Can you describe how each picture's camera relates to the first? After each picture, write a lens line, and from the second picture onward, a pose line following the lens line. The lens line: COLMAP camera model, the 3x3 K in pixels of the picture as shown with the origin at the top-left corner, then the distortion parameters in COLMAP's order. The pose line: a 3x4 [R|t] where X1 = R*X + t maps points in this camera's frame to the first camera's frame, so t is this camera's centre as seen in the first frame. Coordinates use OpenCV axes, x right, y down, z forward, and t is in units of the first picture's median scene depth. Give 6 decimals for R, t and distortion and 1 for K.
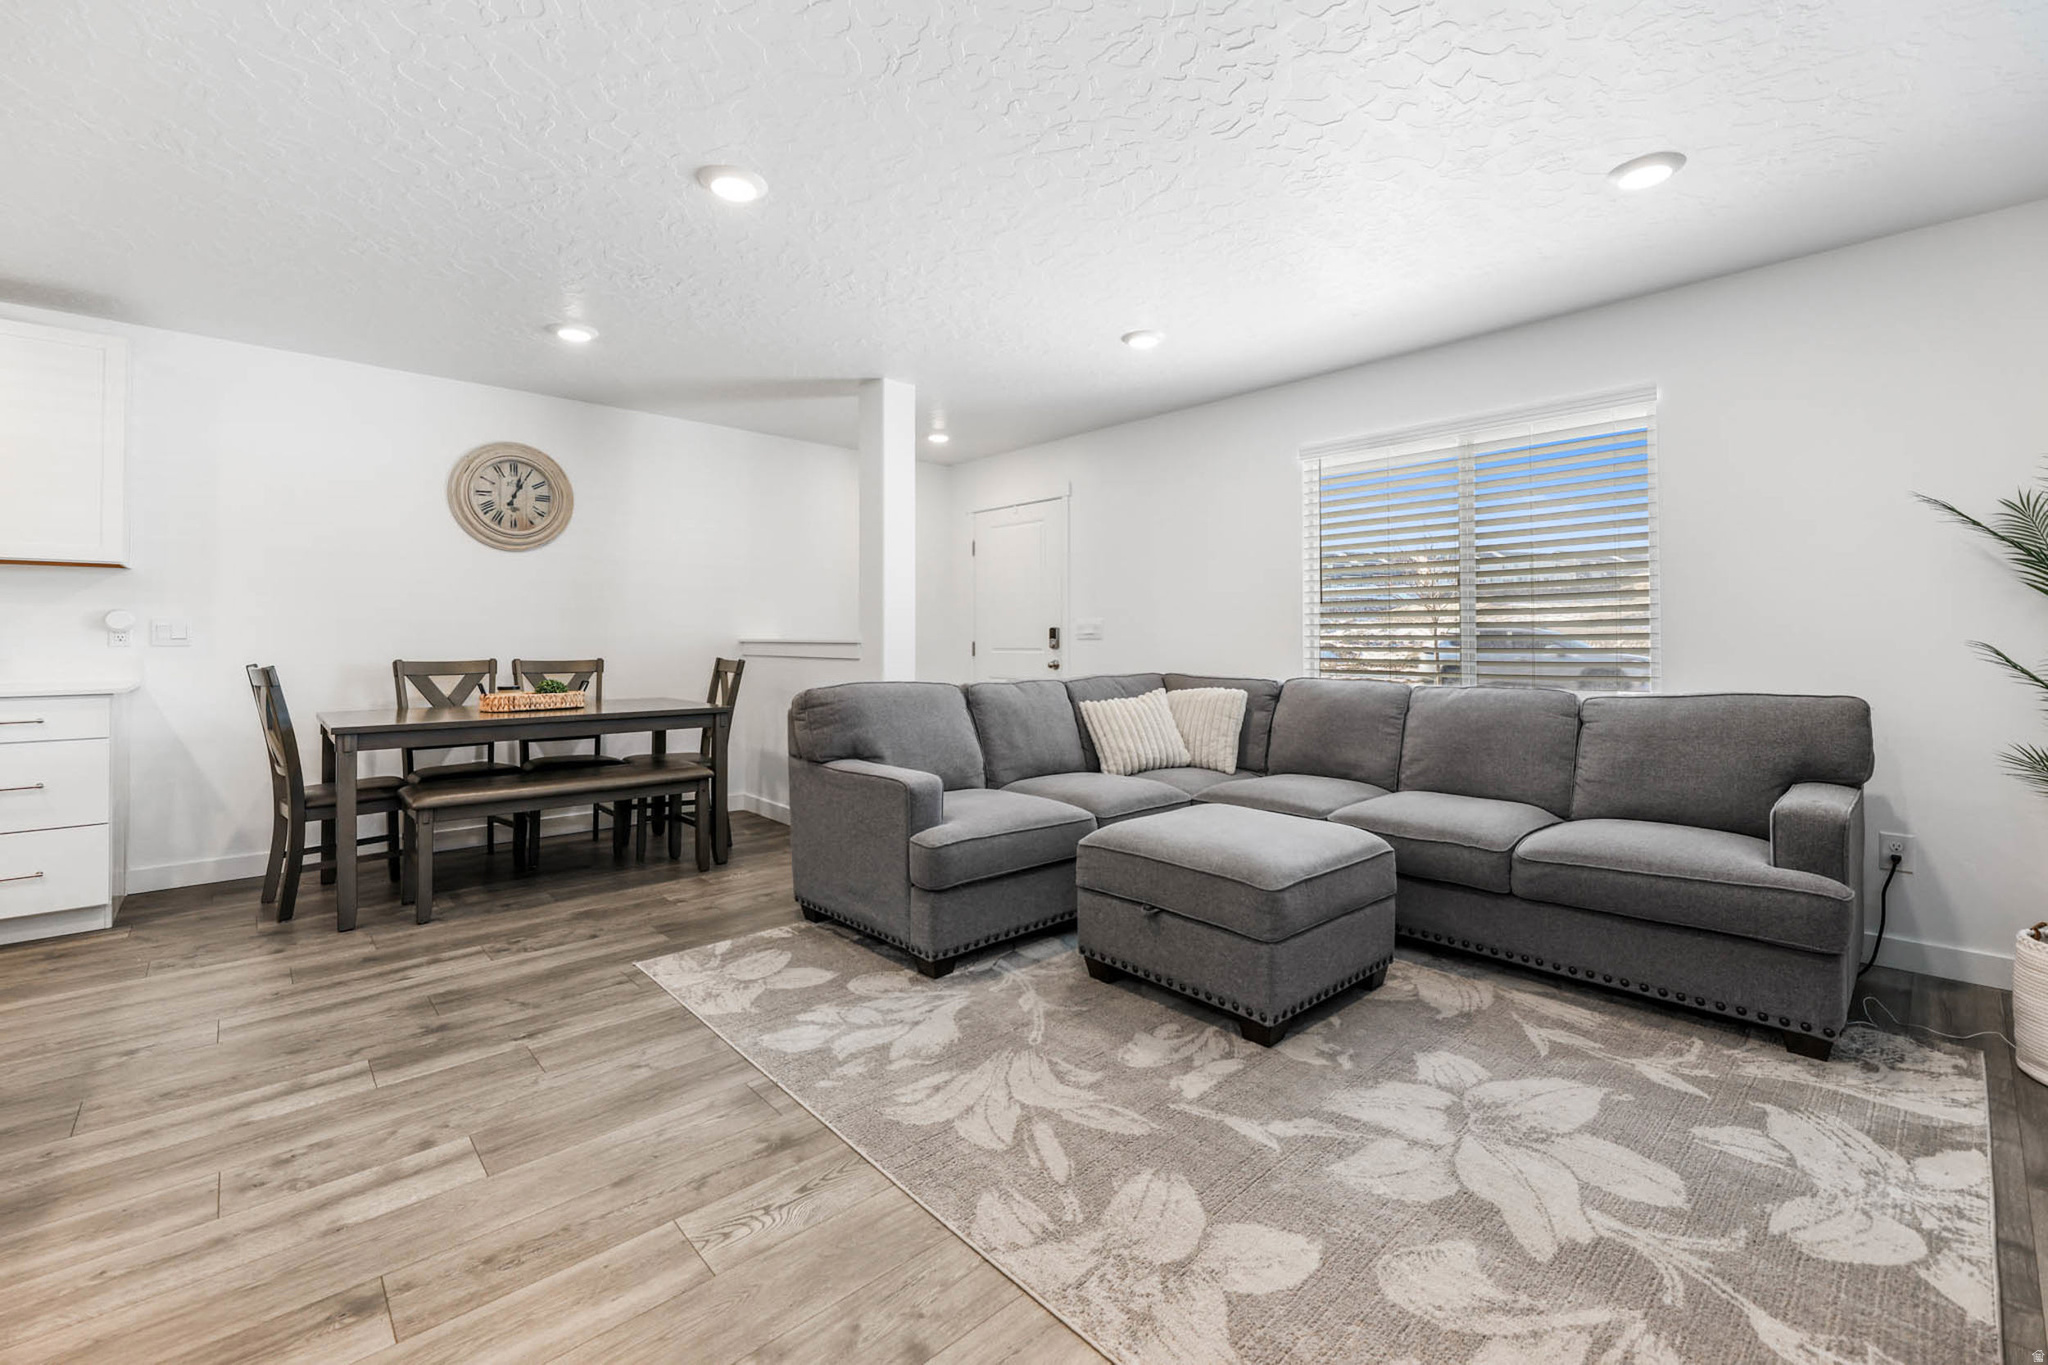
lens RADIAL K [[834.8, 0, 952.7], [0, 834.8, 623.8], [0, 0, 1]] dist [0.001900, -0.002021]
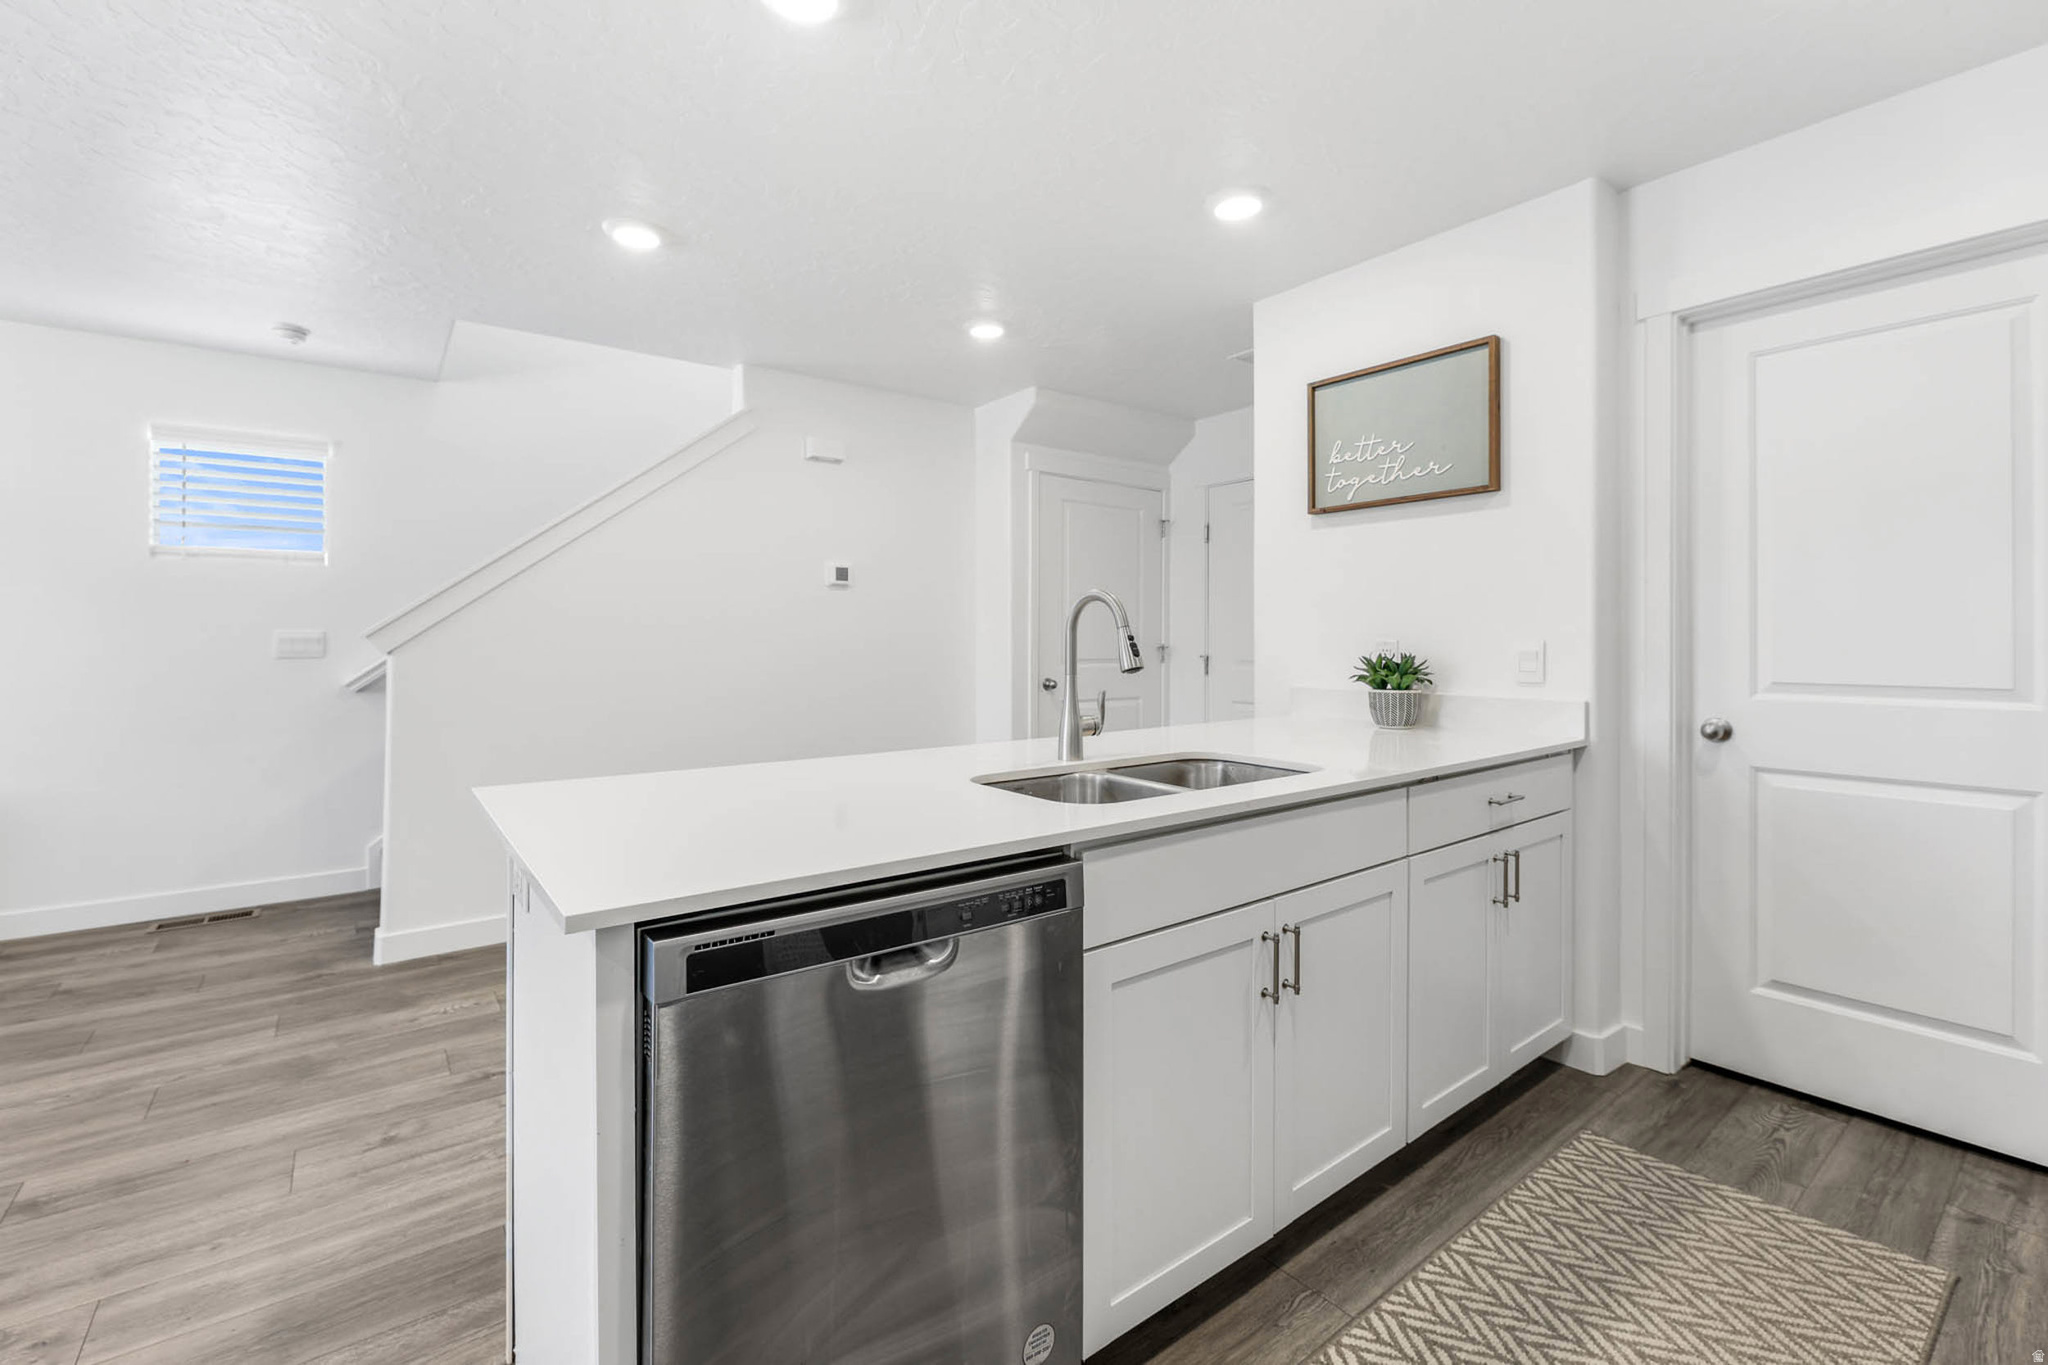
lens RADIAL K [[853.5, 0, 959.5], [0, 853.5, 644.1], [0, 0, 1]] dist [0.000697, -0.002231]
pose [[-0.995953, -0.002299, 0.089848, -1.089696], [-0.004590, 0.999669, -0.025298, -0.004480], [-0.089761, -0.025608, -0.995634, 1.063846]]
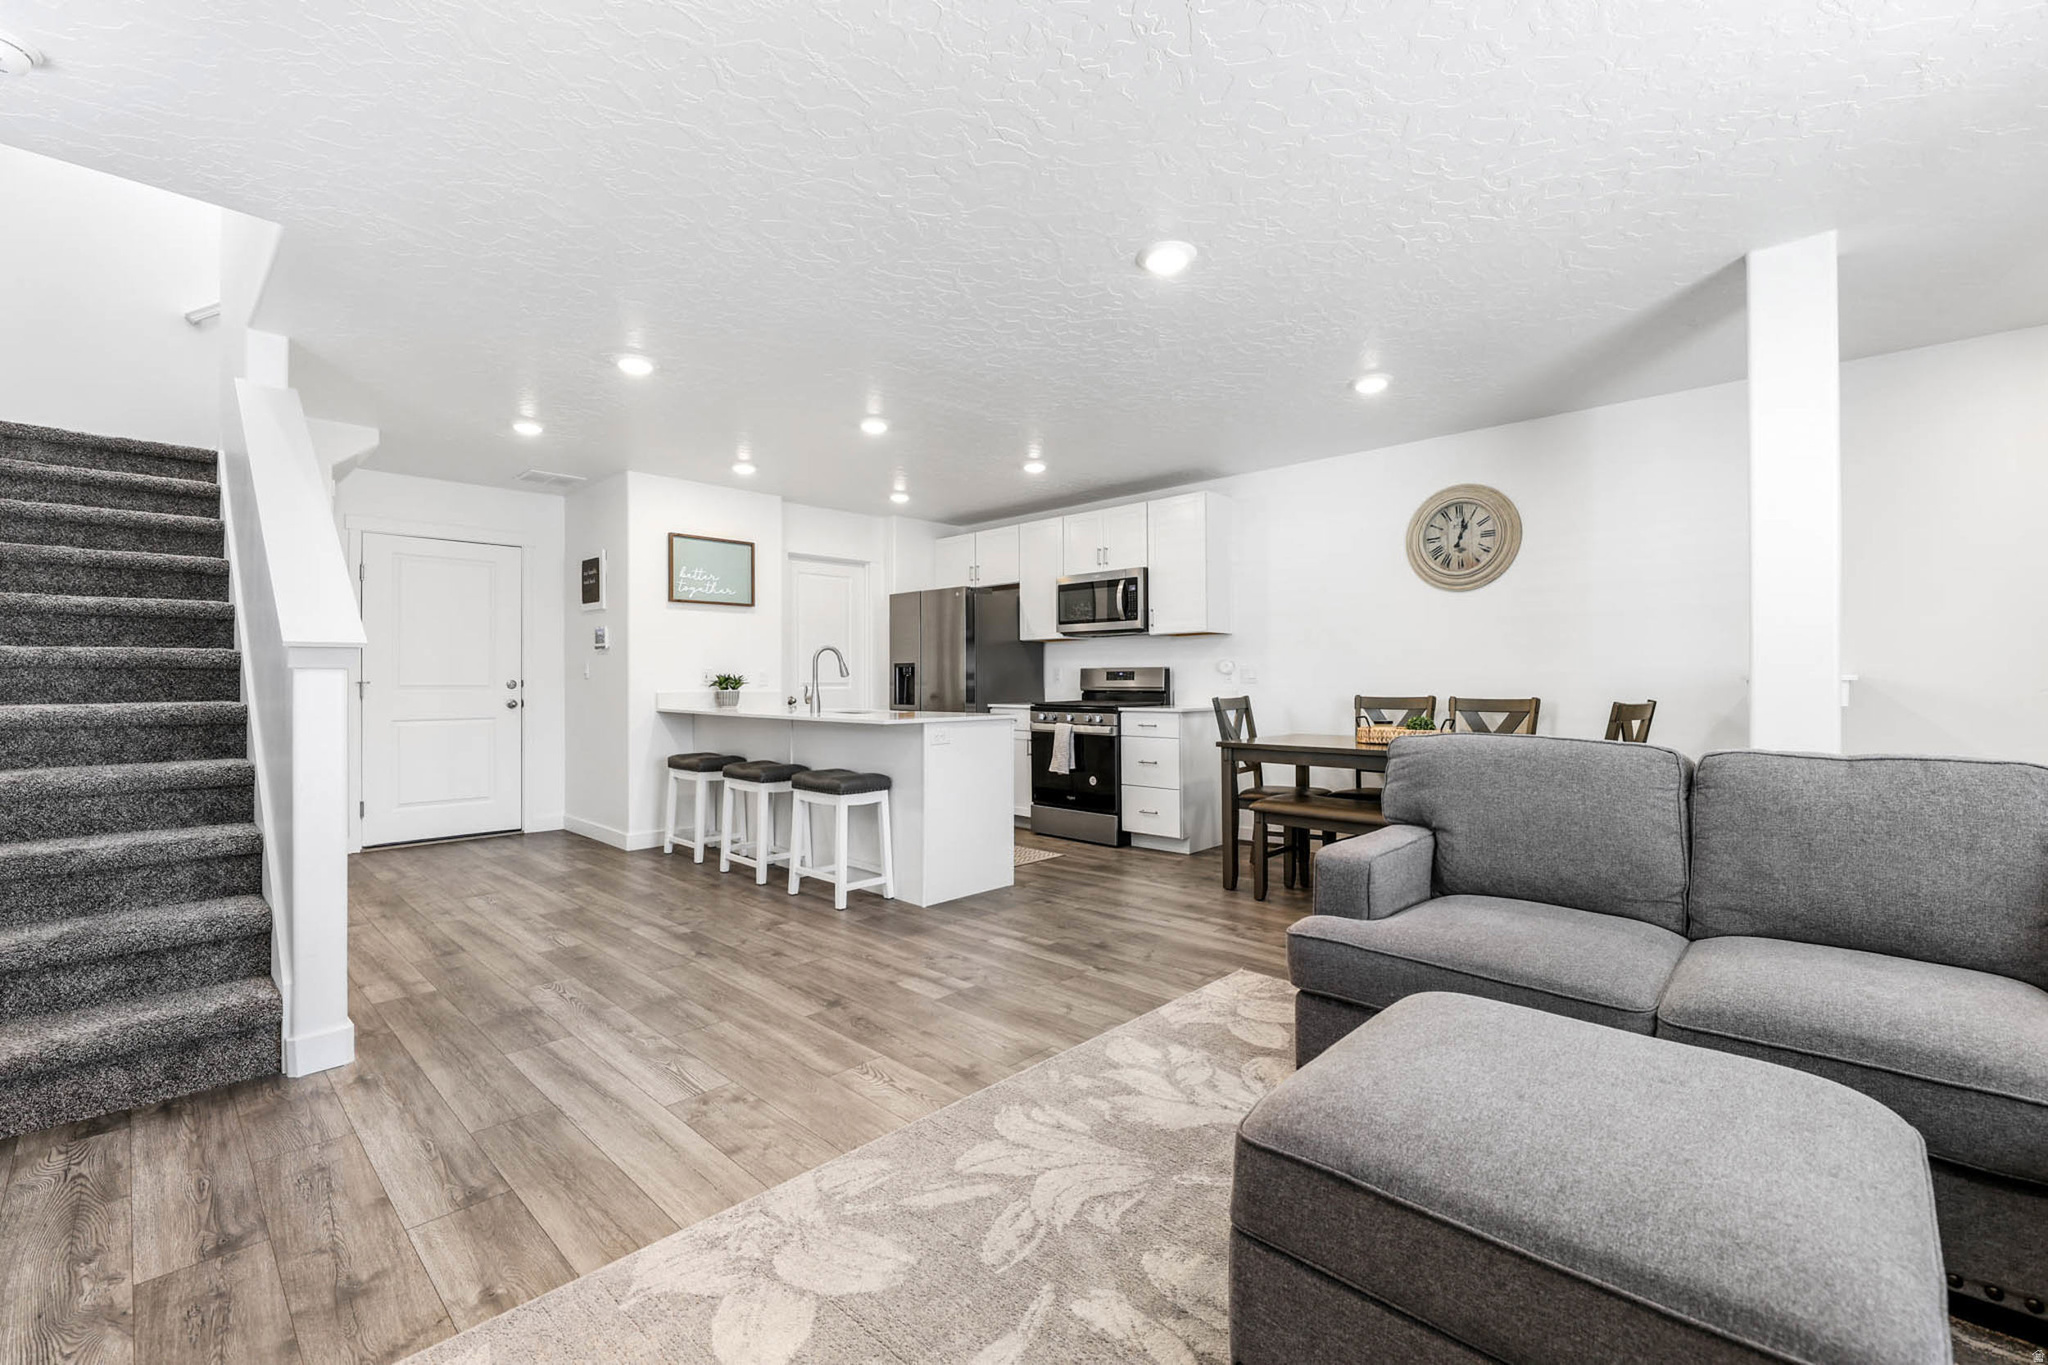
lens RADIAL K [[853.5, 0, 1094.6], [0, 853.5, 678.3], [0, 0, 1]] dist [0.000697, -0.002231]
pose [[0.155200, -0.003956, -0.987875, 0.725235], [0.024774, 0.999693, -0.000112, 0.014310], [0.987572, -0.024456, 0.155250, 0.649584]]
